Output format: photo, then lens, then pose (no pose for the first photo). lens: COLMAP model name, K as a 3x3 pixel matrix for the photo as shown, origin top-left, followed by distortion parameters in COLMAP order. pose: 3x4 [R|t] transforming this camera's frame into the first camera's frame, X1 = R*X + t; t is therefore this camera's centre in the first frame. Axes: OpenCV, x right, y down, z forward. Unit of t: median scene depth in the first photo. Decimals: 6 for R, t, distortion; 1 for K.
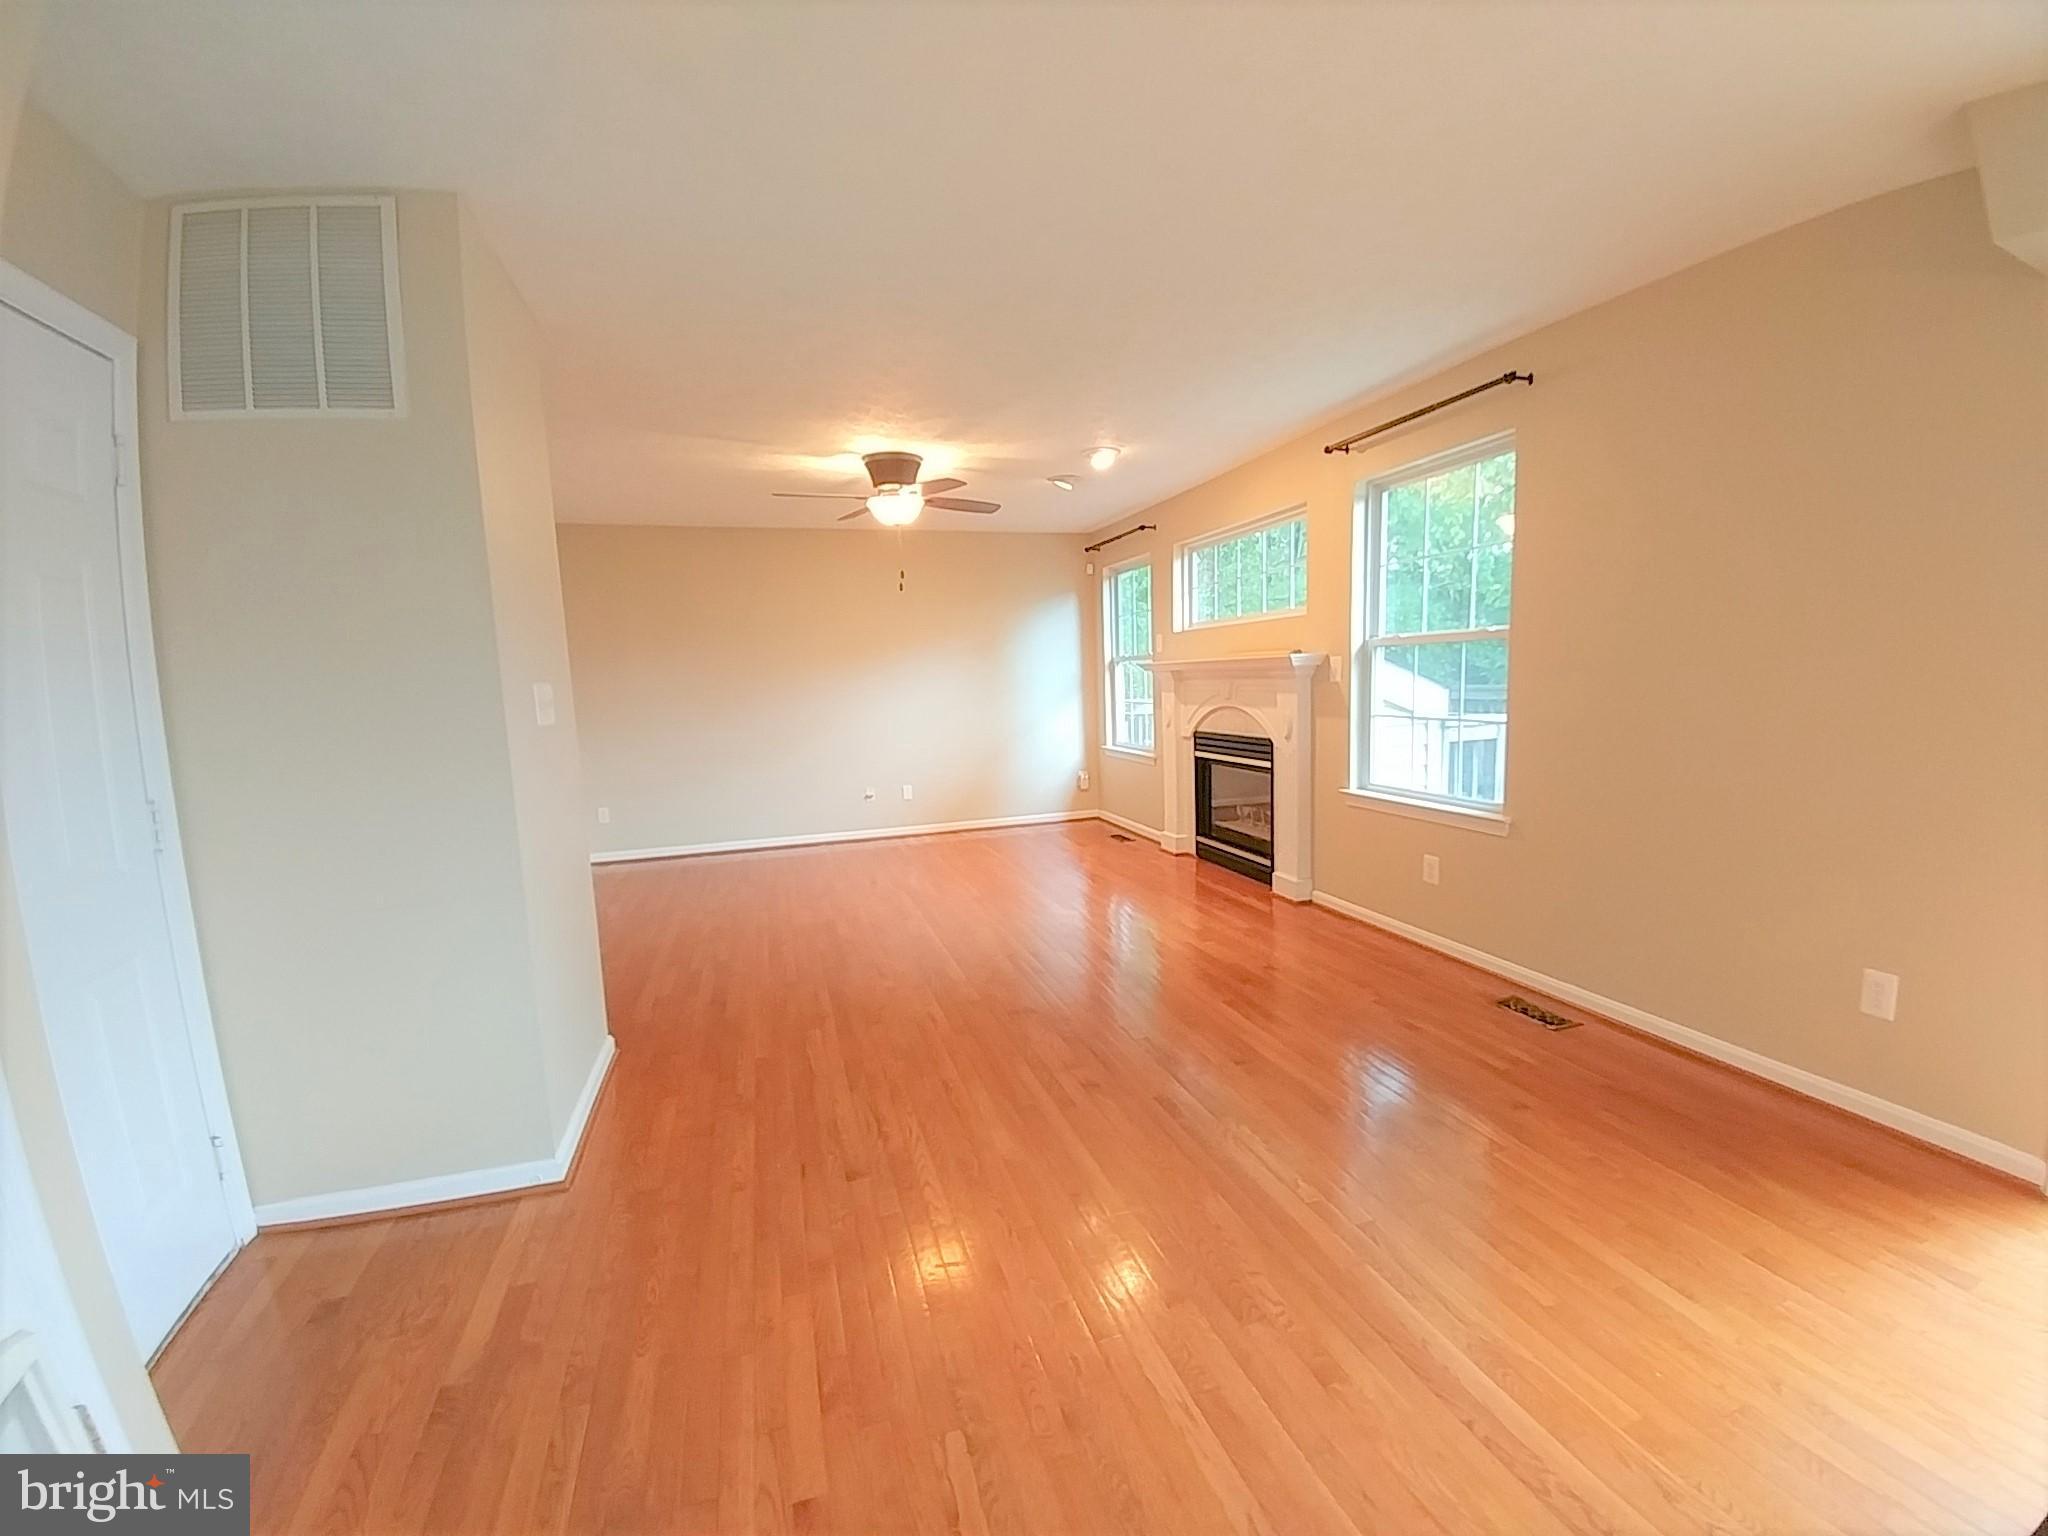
lens RADIAL K [[859.9, 0, 1033.8], [0, 859.9, 761.1], [0, 0, 1]] dist [-0.004745, -0.002721]
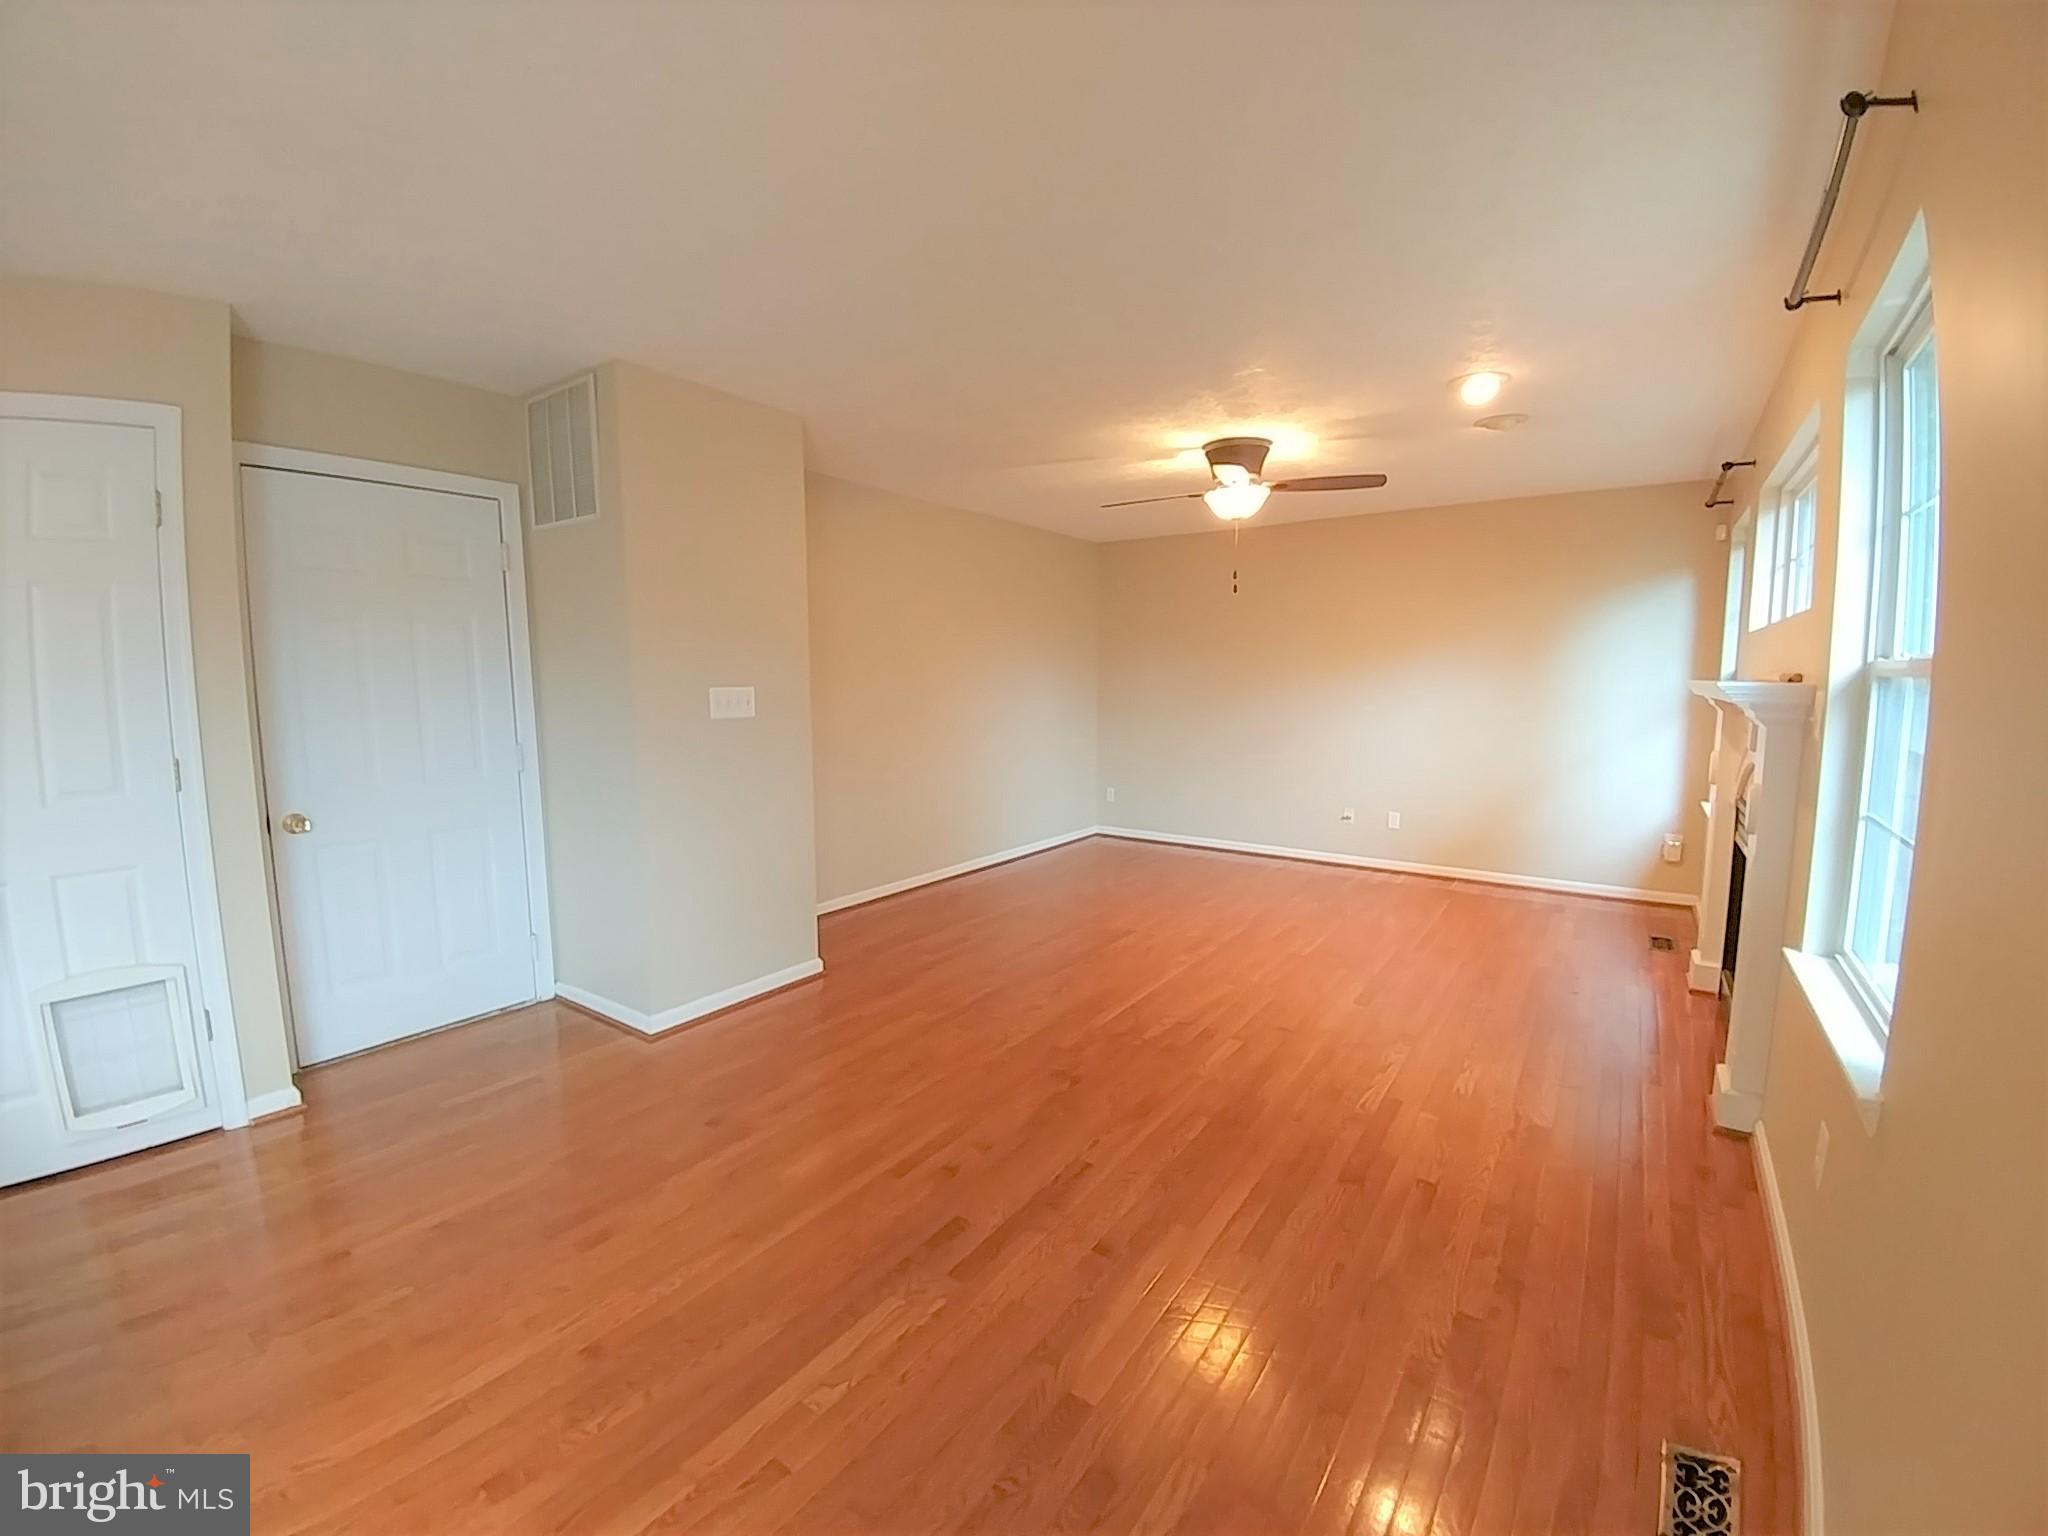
lens RADIAL K [[859.9, 0, 1039.3], [0, 859.9, 773.1], [0, 0, 1]] dist [-0.004745, -0.002721]
pose [[0.606996, 0.125837, -0.784678, 0.458924], [-0.101768, 0.991563, 0.080291, -0.064792], [0.788161, 0.031119, 0.614681, 0.307474]]
